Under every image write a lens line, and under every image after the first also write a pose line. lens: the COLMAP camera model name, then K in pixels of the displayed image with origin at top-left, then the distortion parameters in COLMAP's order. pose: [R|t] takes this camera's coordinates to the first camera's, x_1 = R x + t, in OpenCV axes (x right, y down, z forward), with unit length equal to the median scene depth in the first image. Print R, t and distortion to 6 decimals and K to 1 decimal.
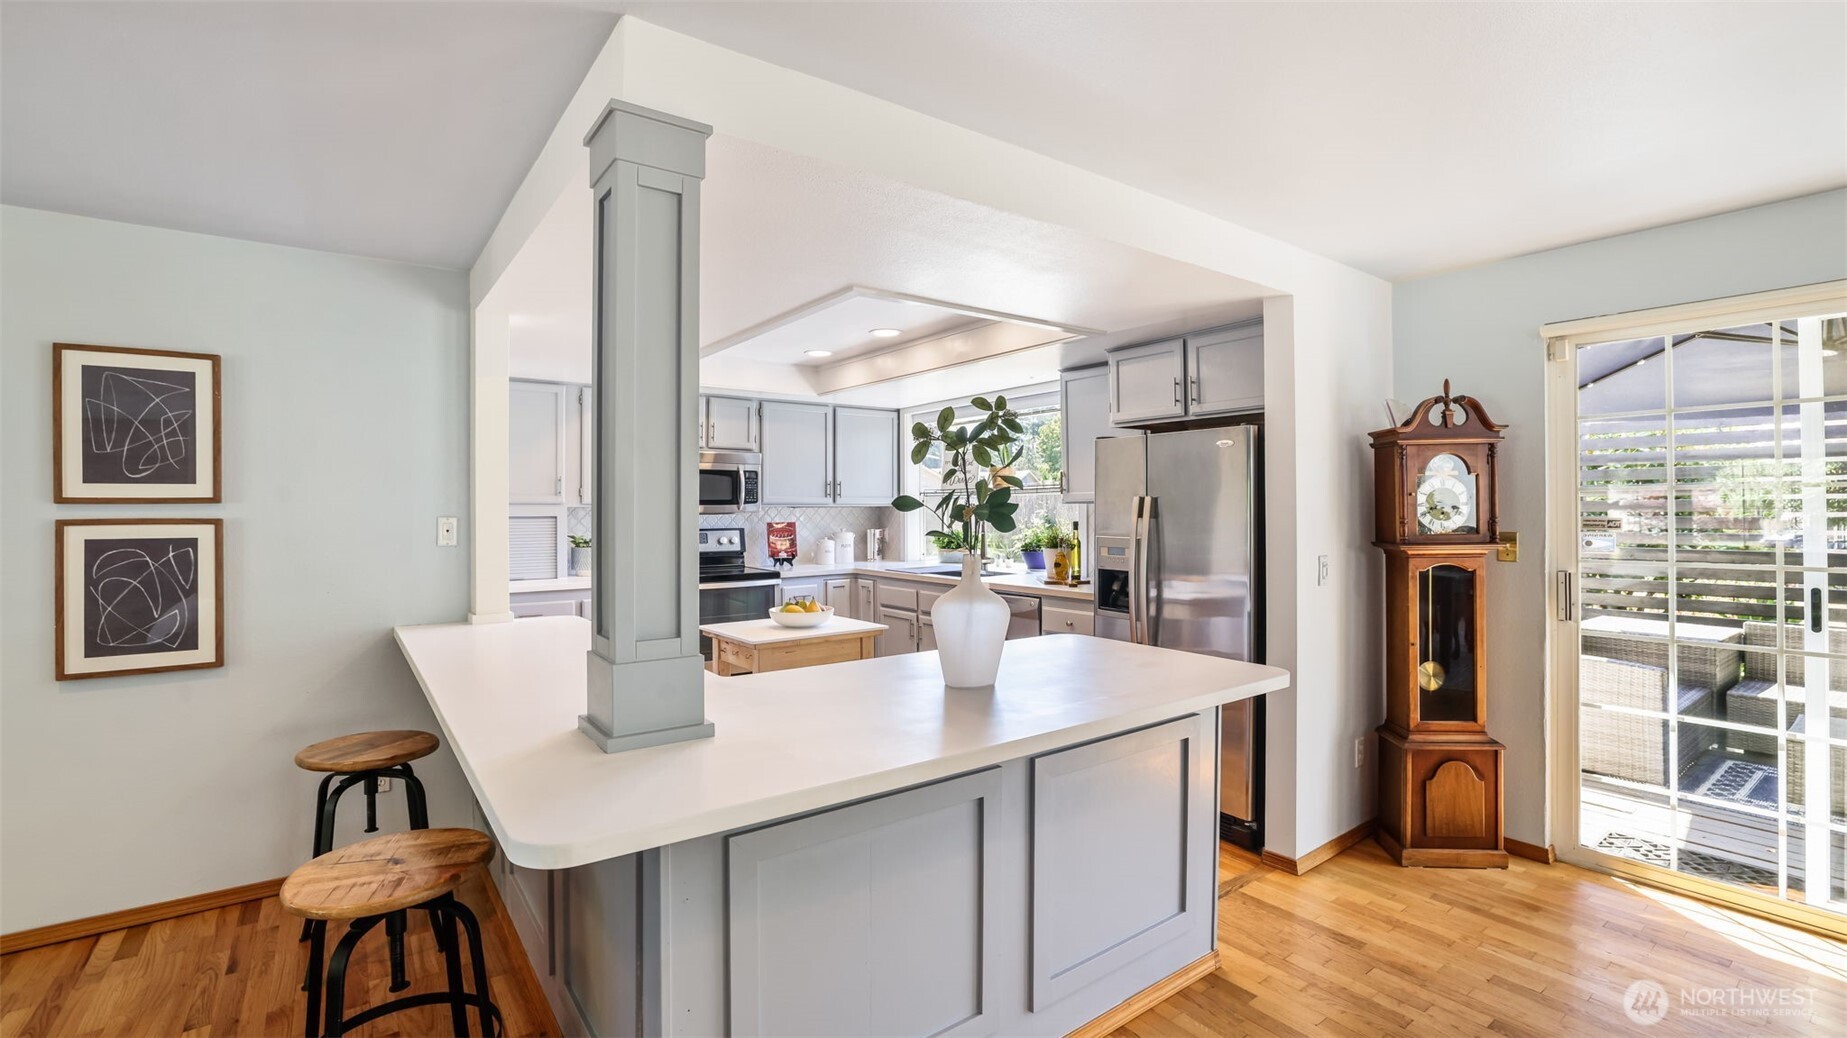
lens RADIAL K [[797.4, 0, 920.0], [0, 797.4, 513.3], [0, 0, 1]] dist [-0.033873, 0.003676]
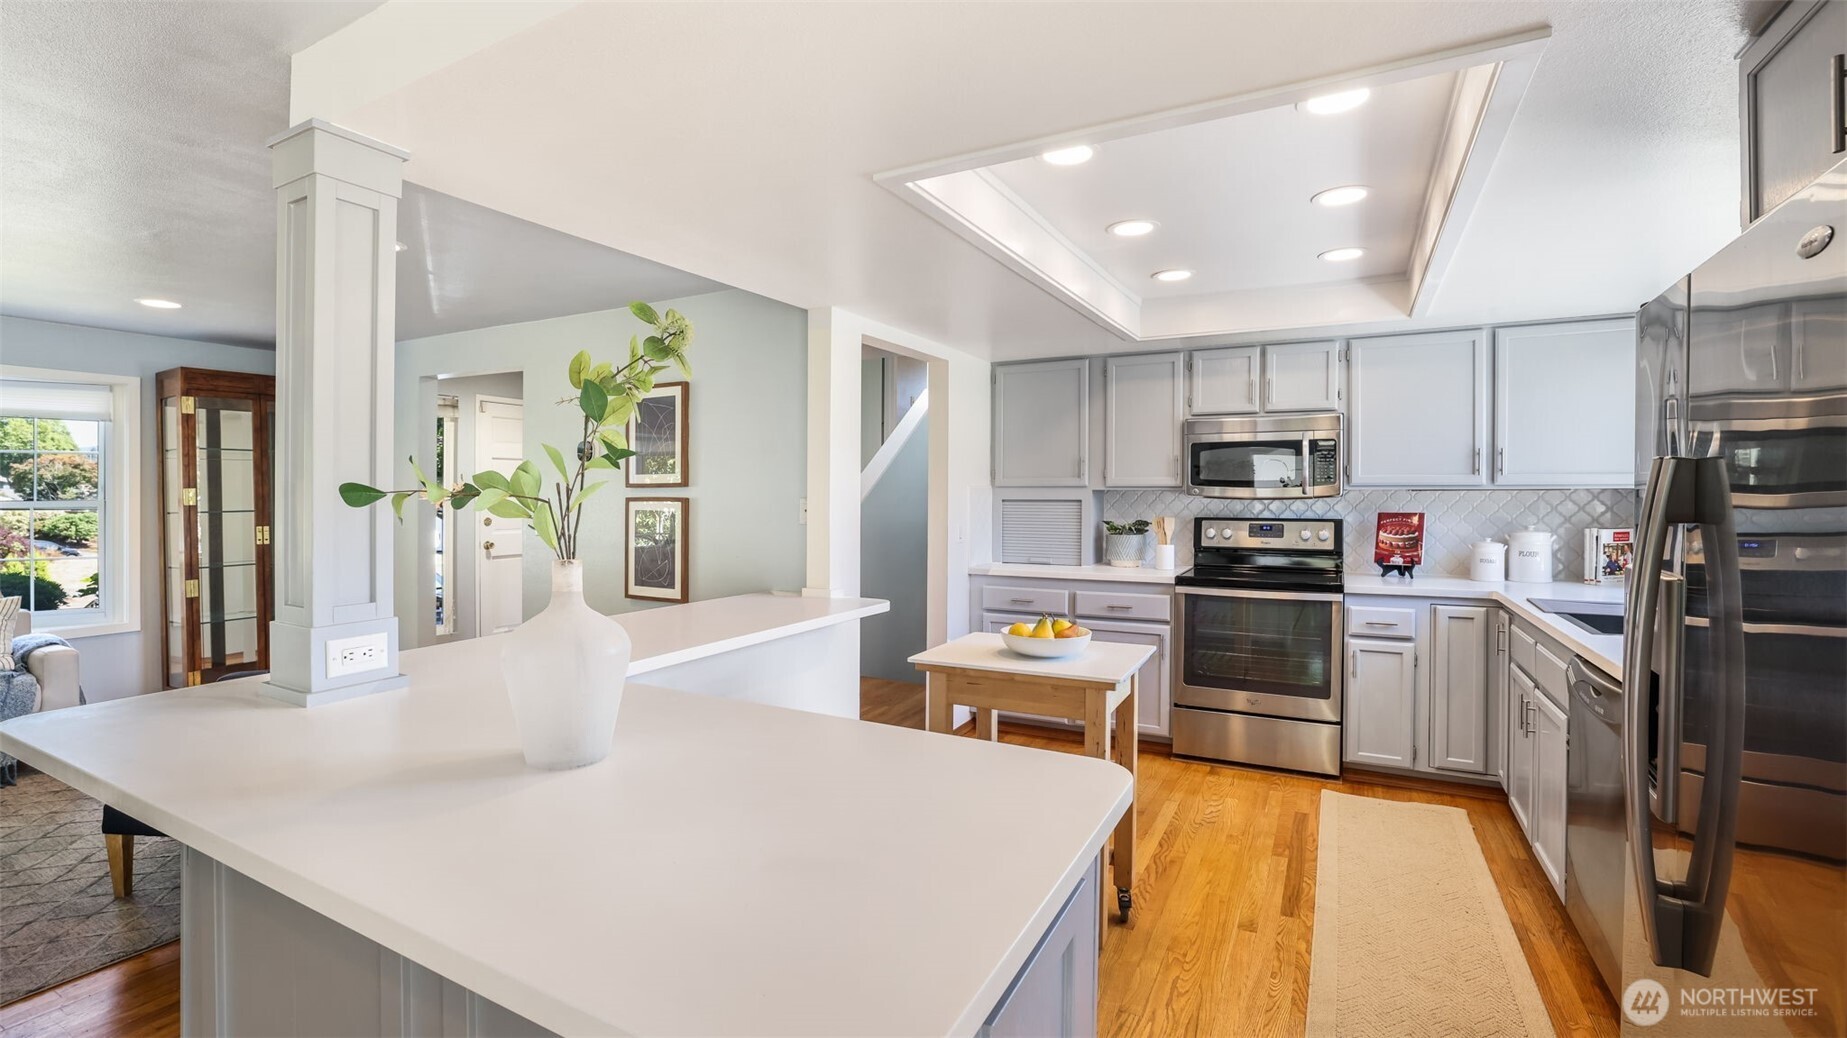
lens RADIAL K [[797.4, 0, 921.5], [0, 797.4, 502.3], [0, 0, 1]] dist [-0.033873, 0.003676]
pose [[0.424997, 0.011098, -0.905127, 0.271316], [-0.007598, 0.999933, 0.008693, -0.000320], [0.905163, 0.003183, 0.425053, 0.362578]]
